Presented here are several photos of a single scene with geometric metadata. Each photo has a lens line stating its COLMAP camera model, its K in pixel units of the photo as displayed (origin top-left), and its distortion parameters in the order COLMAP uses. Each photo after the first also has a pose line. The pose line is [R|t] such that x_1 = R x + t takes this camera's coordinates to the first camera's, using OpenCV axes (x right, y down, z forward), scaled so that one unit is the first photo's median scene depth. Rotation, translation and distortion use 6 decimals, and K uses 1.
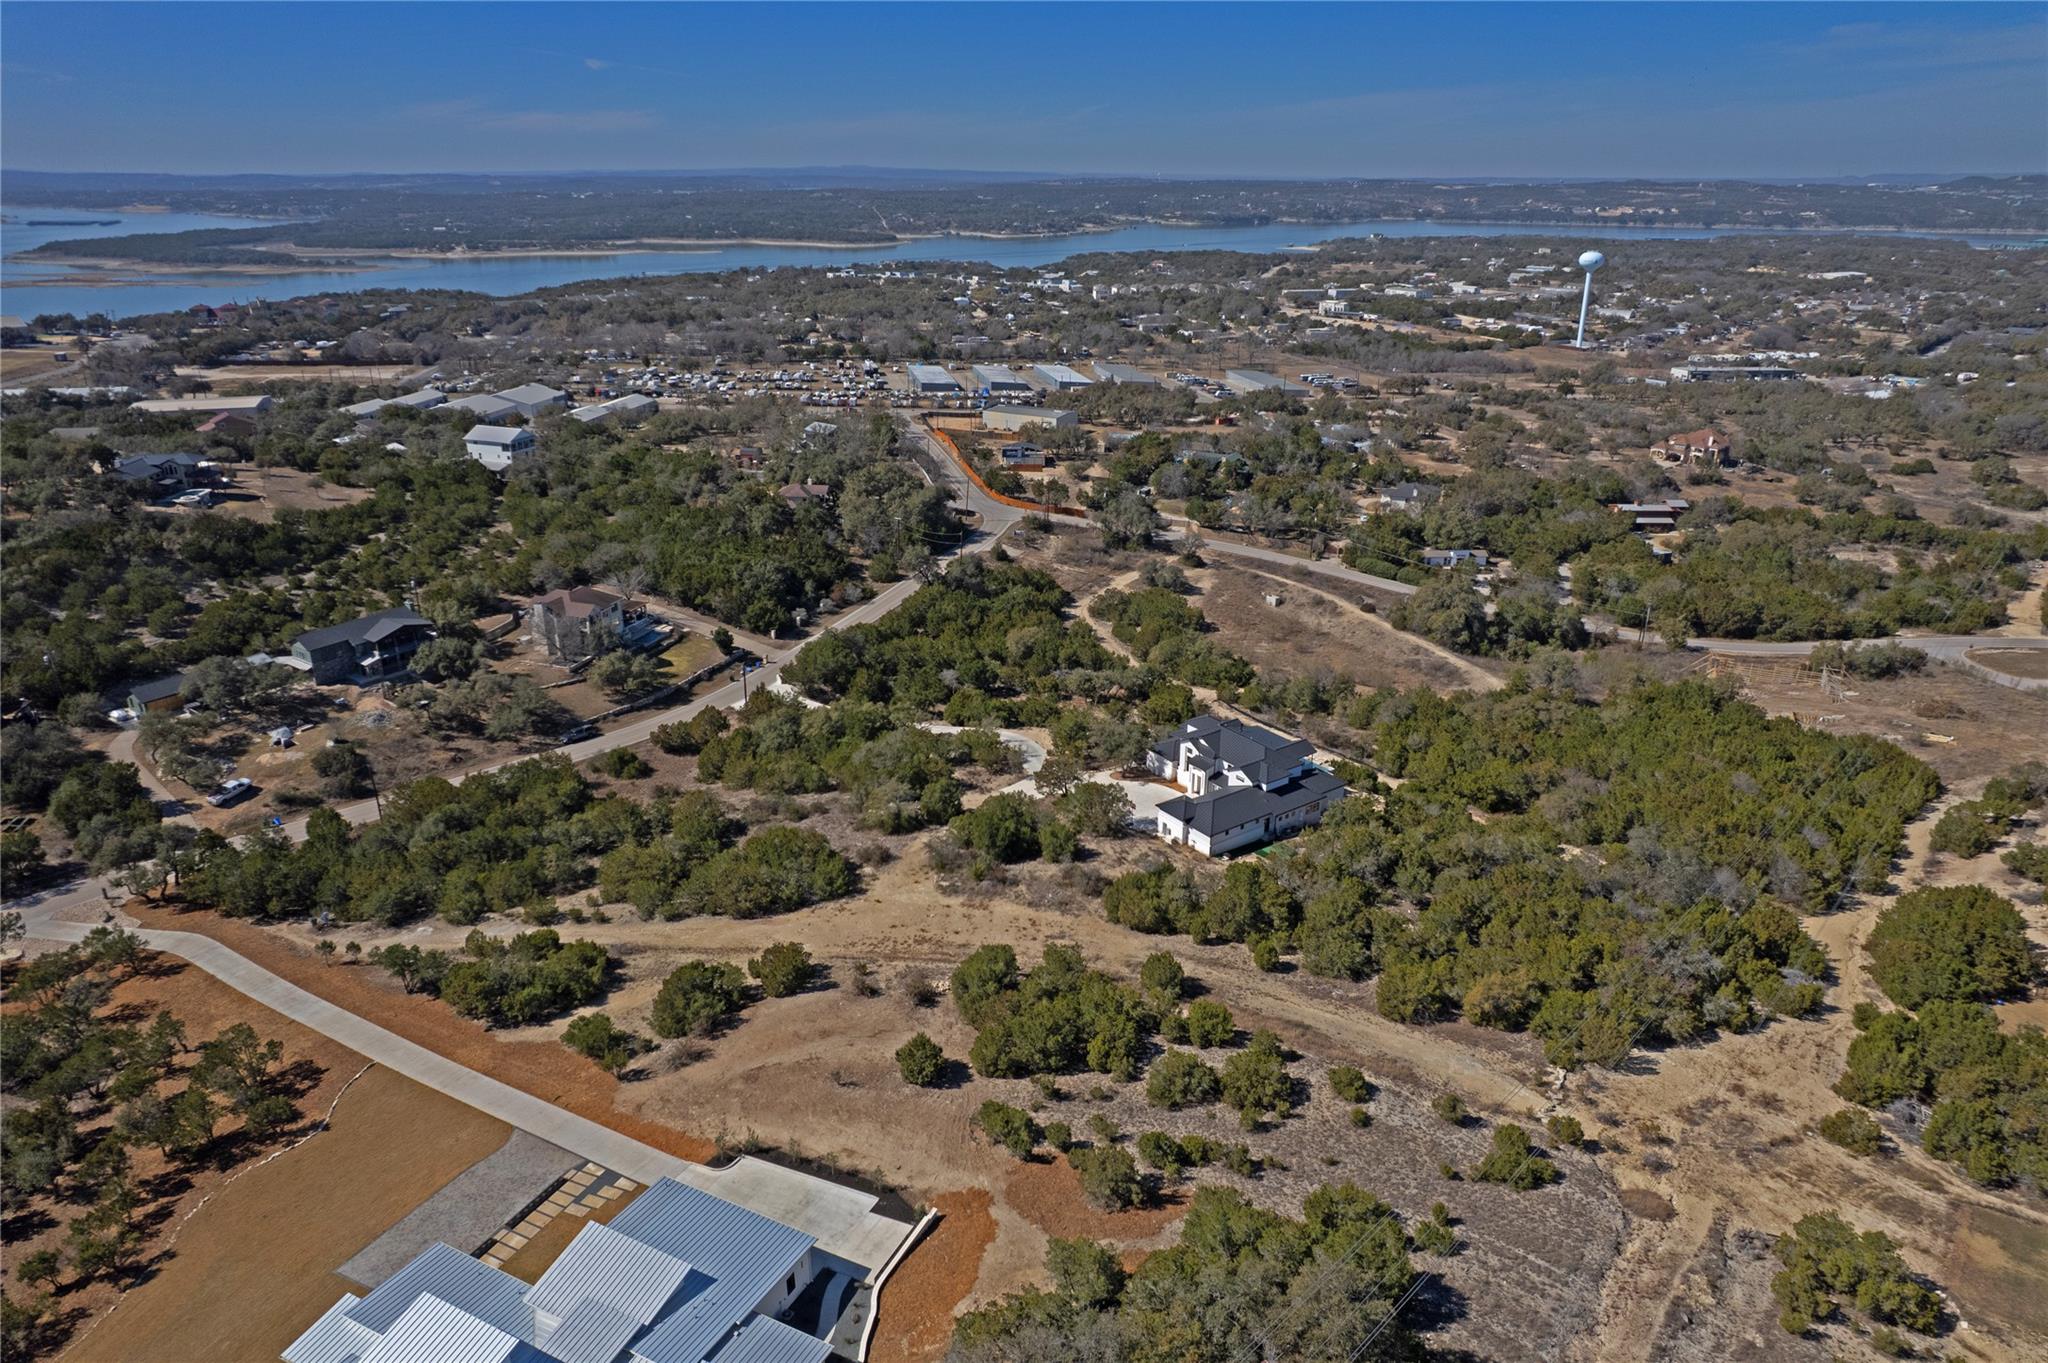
lens RADIAL K [[1308.2, 0, 1023.6], [0, 1308.2, 689.1], [0, 0, 1]] dist [-0.075341, 0.068527]
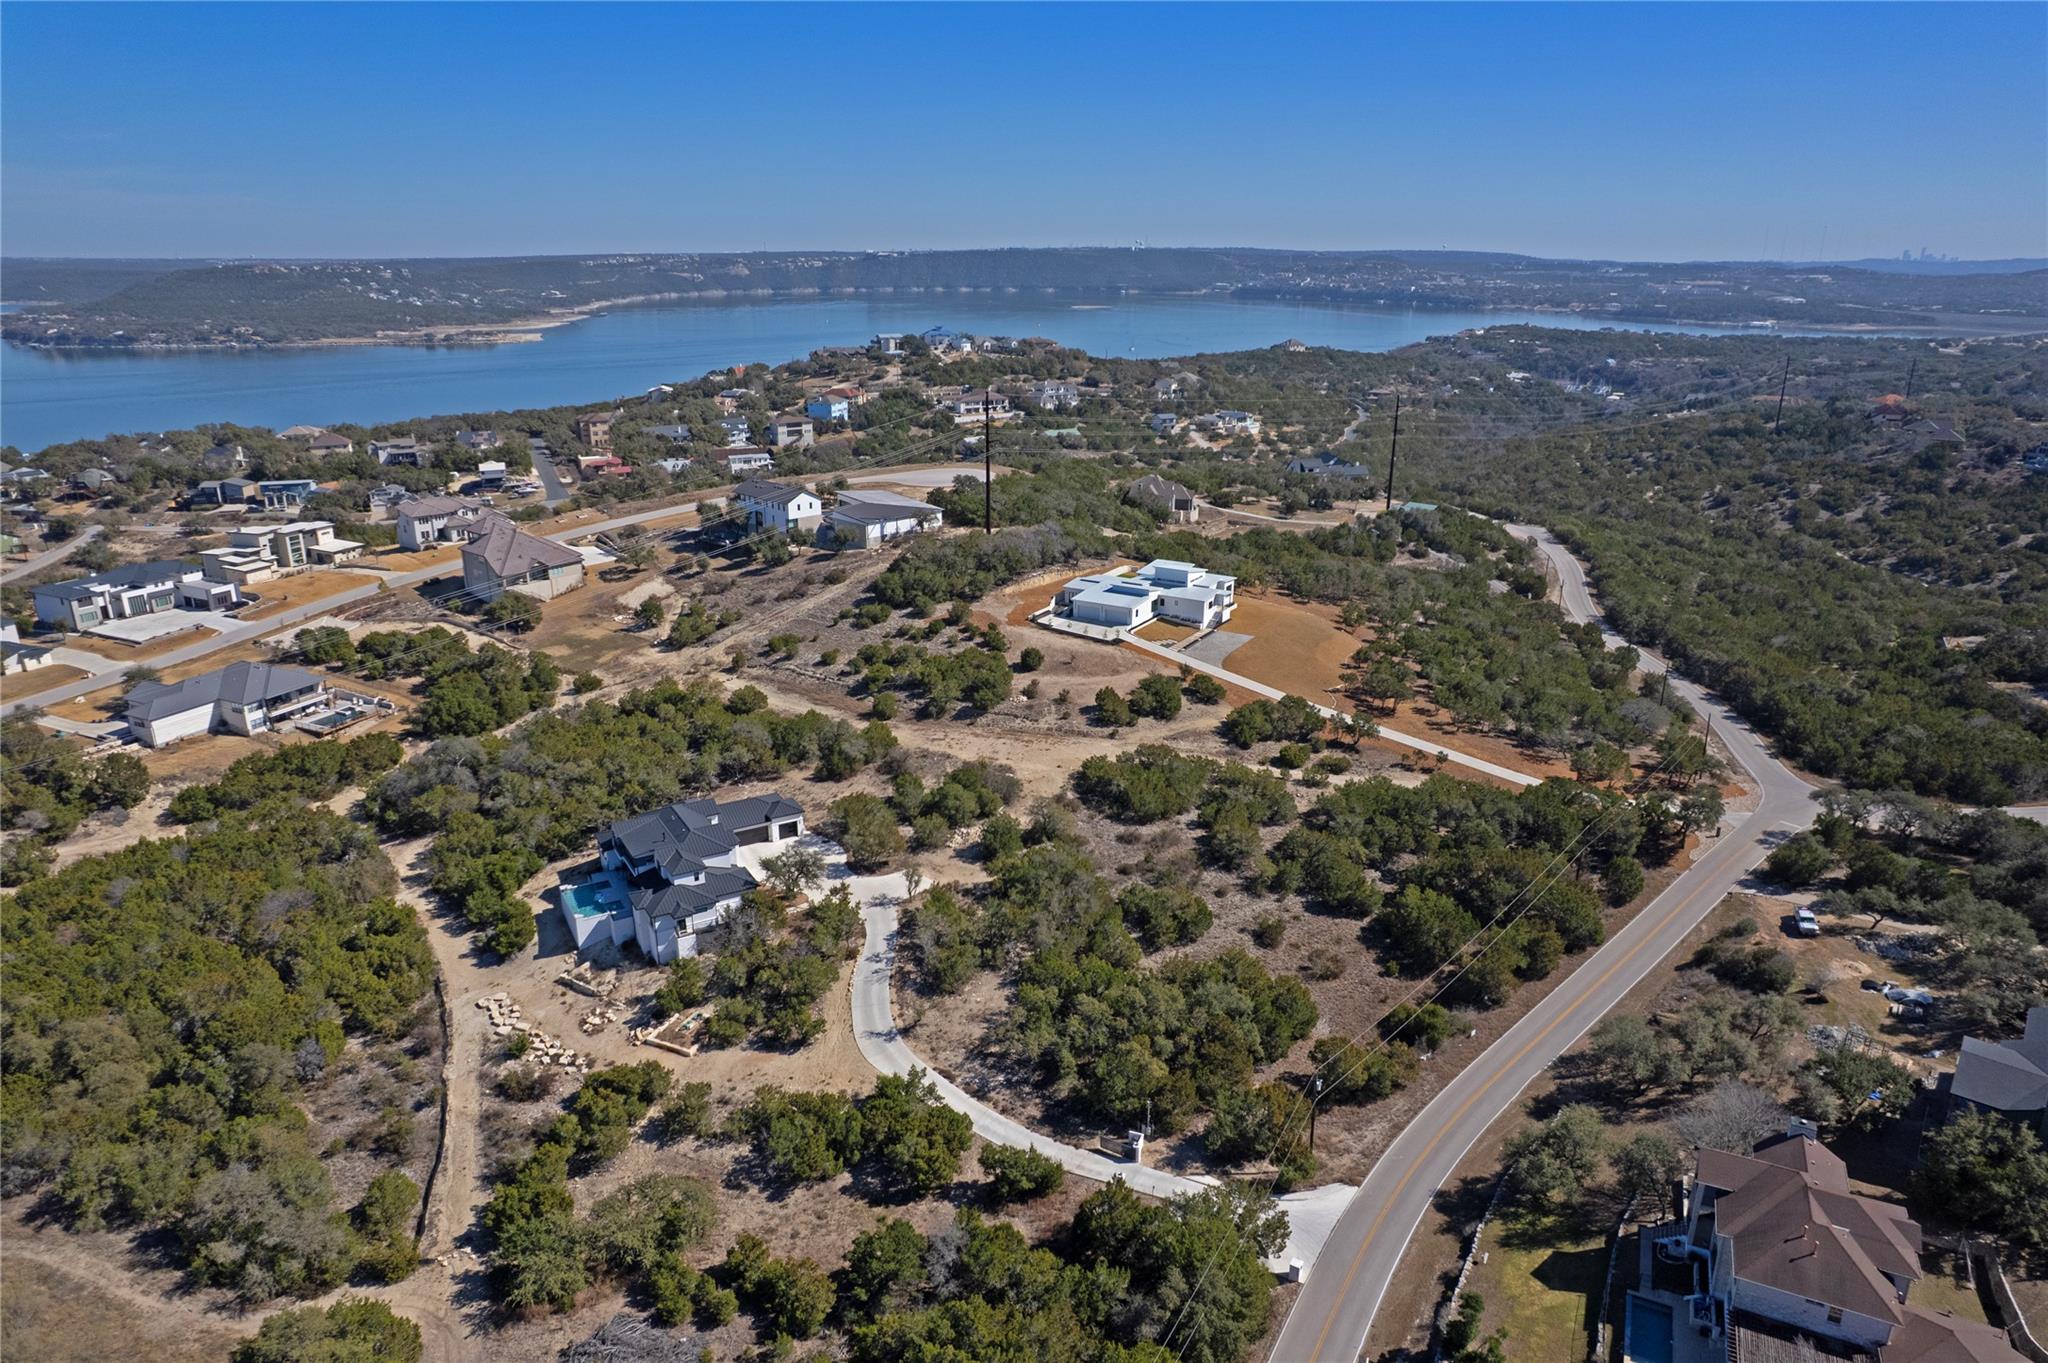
lens RADIAL K [[1305.5, 0, 1023.2], [0, 1305.5, 692.3], [0, 0, 1]] dist [-0.075464, 0.070126]
pose [[-0.994858, -0.034972, 0.095053, -0.066453], [0.035864, 0.756050, 0.653531, -0.257153], [-0.094720, 0.653579, -0.750908, 0.654605]]
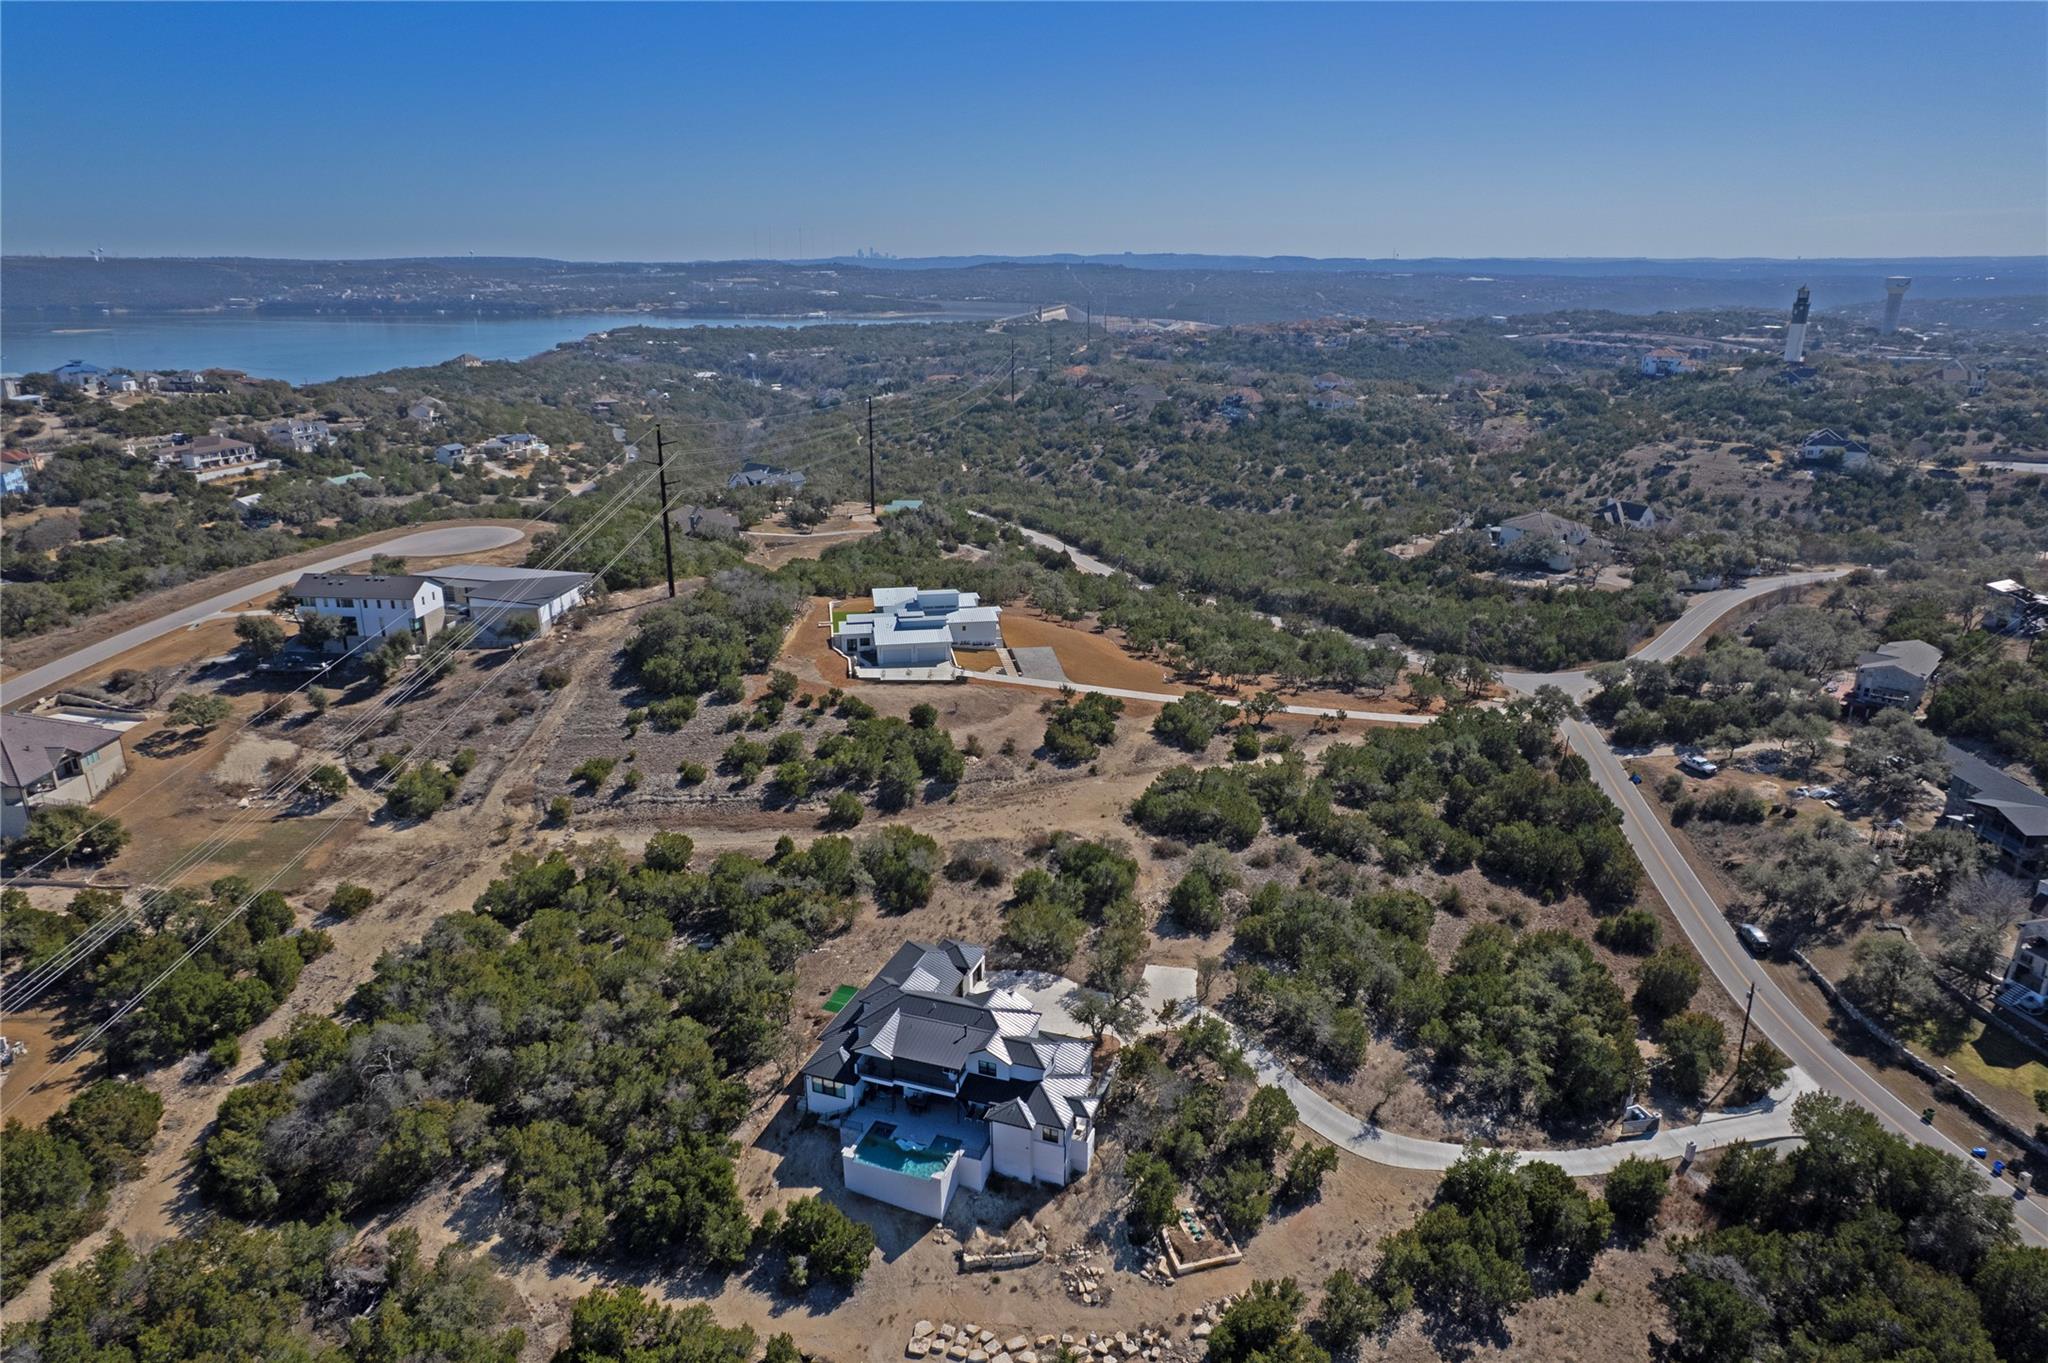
lens RADIAL K [[1305.5, 0, 1023.2], [0, 1305.5, 692.3], [0, 0, 1]] dist [-0.075464, 0.070126]
pose [[-0.824247, 0.181363, -0.536400, 0.195319], [-0.212486, 0.779013, 0.589905, -0.210986], [0.524850, 0.600205, -0.603562, 0.544204]]
